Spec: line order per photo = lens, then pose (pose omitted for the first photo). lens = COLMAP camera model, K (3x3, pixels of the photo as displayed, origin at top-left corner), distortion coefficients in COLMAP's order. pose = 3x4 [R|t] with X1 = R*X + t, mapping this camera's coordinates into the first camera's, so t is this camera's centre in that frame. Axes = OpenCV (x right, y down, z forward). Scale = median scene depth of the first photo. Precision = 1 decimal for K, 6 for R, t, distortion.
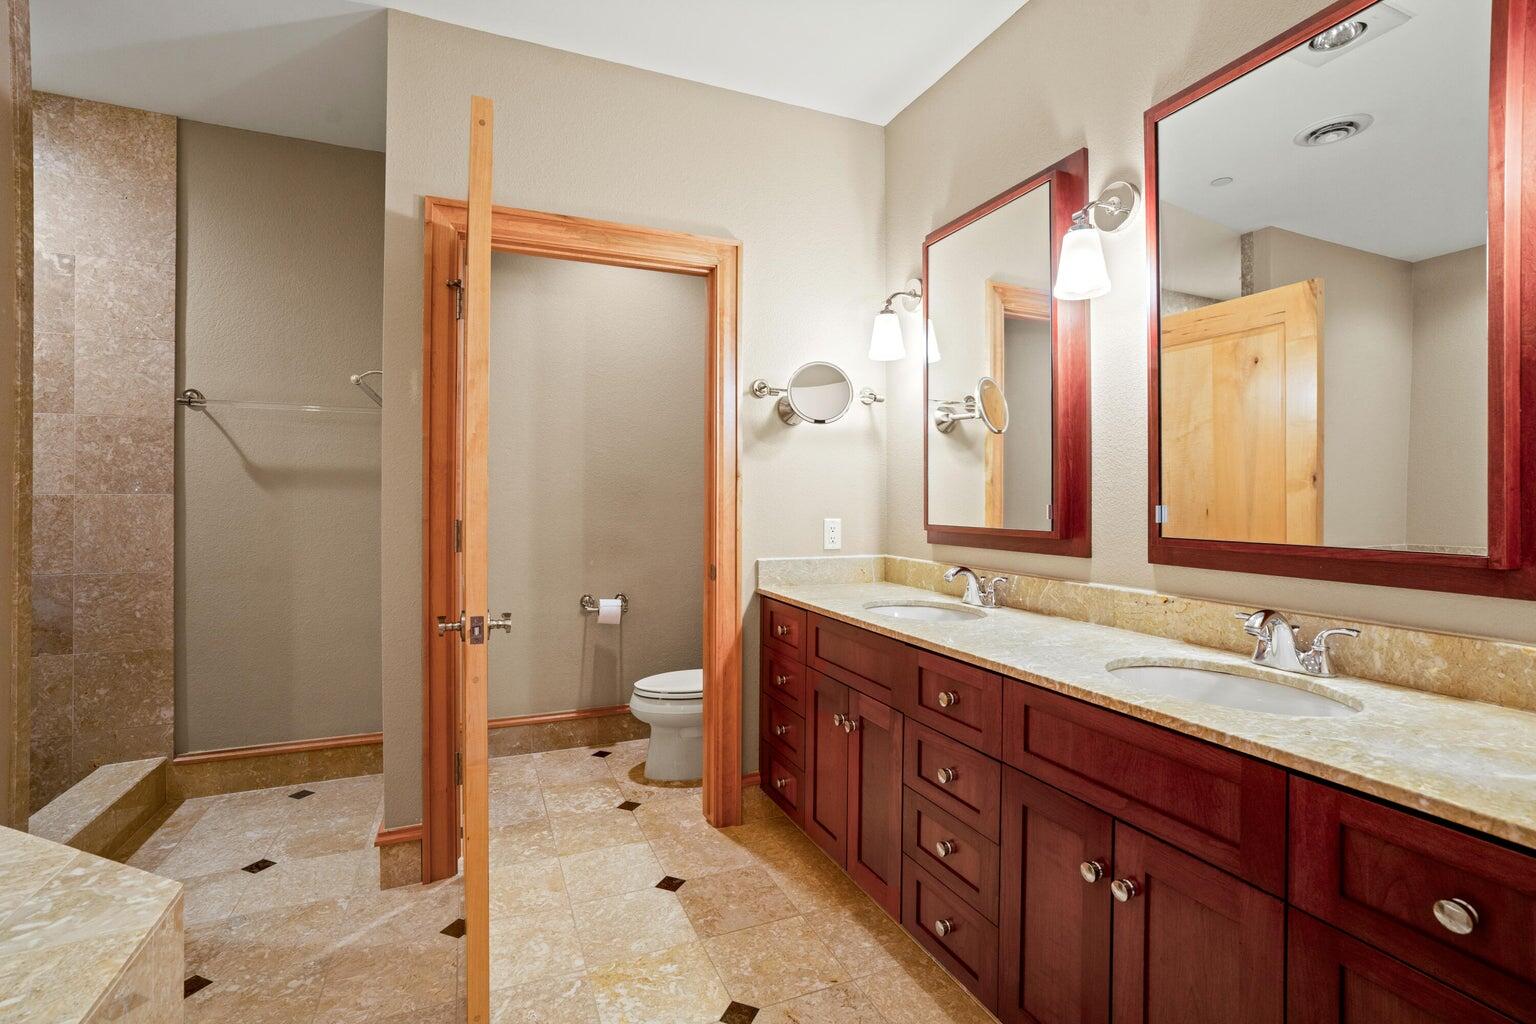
lens RADIAL K [[709.9, 0, 766.2], [0, 709.9, 502.8], [0, 0, 1]] dist [-0.037629, 0.017166]
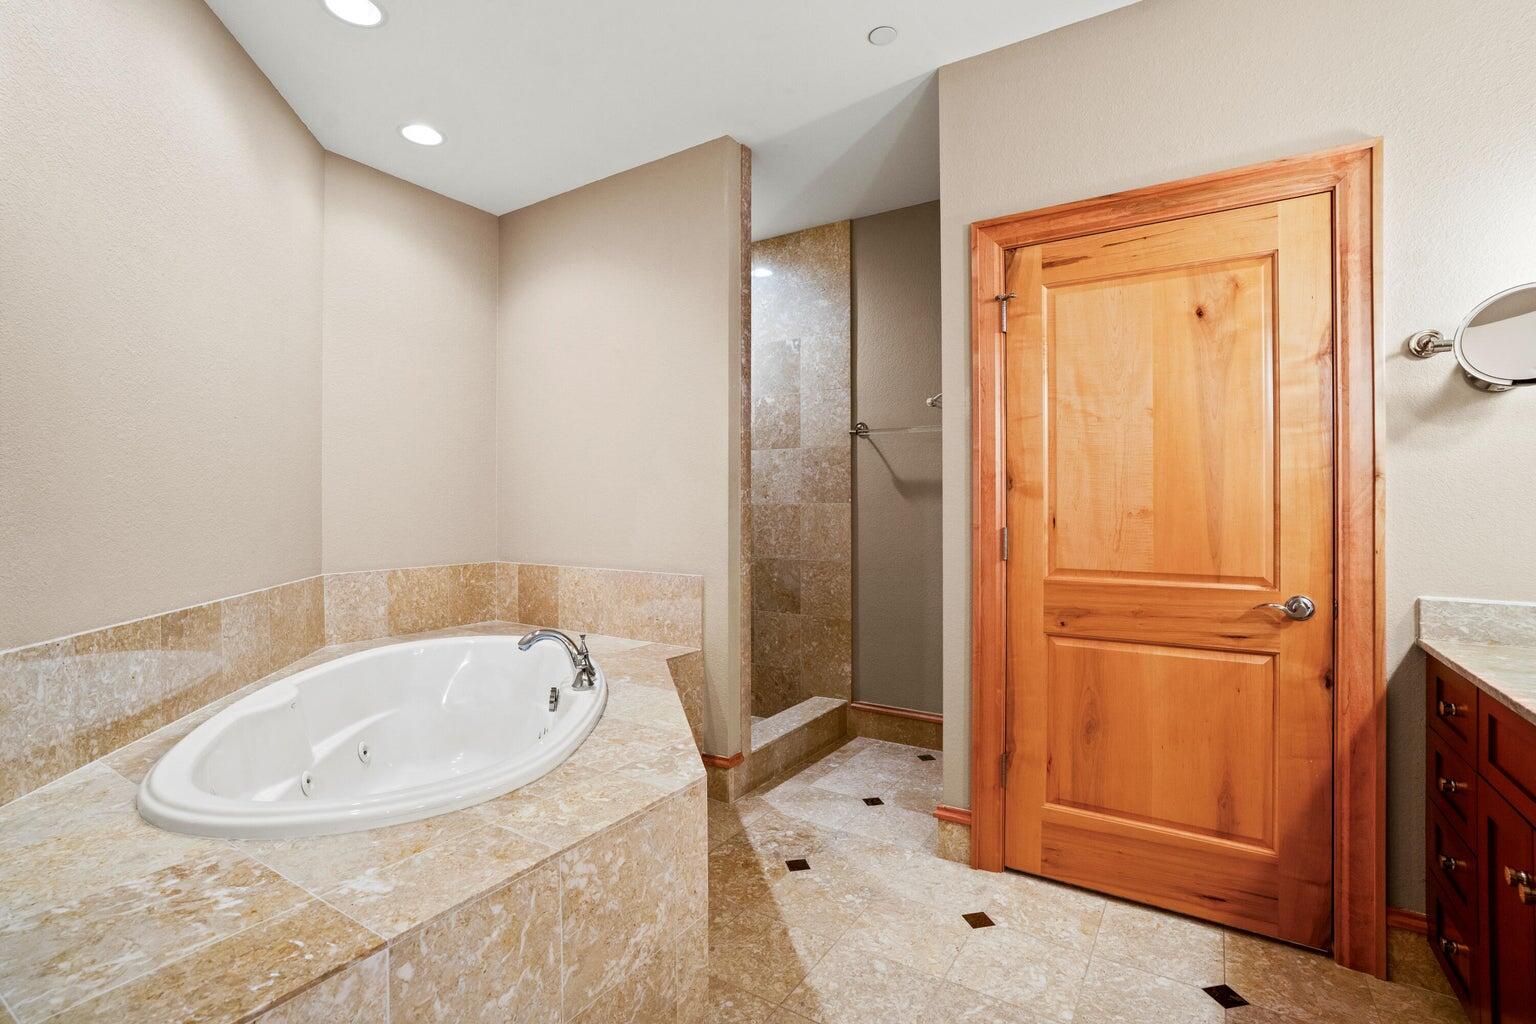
lens RADIAL K [[709.9, 0, 758.1], [0, 709.9, 507.8], [0, 0, 1]] dist [-0.037629, 0.017166]
pose [[0.562498, 0.002243, -0.826796, 0.173695], [-0.004897, 0.999988, -0.000619, -0.002249], [0.826784, 0.004397, 0.562502, 0.101973]]
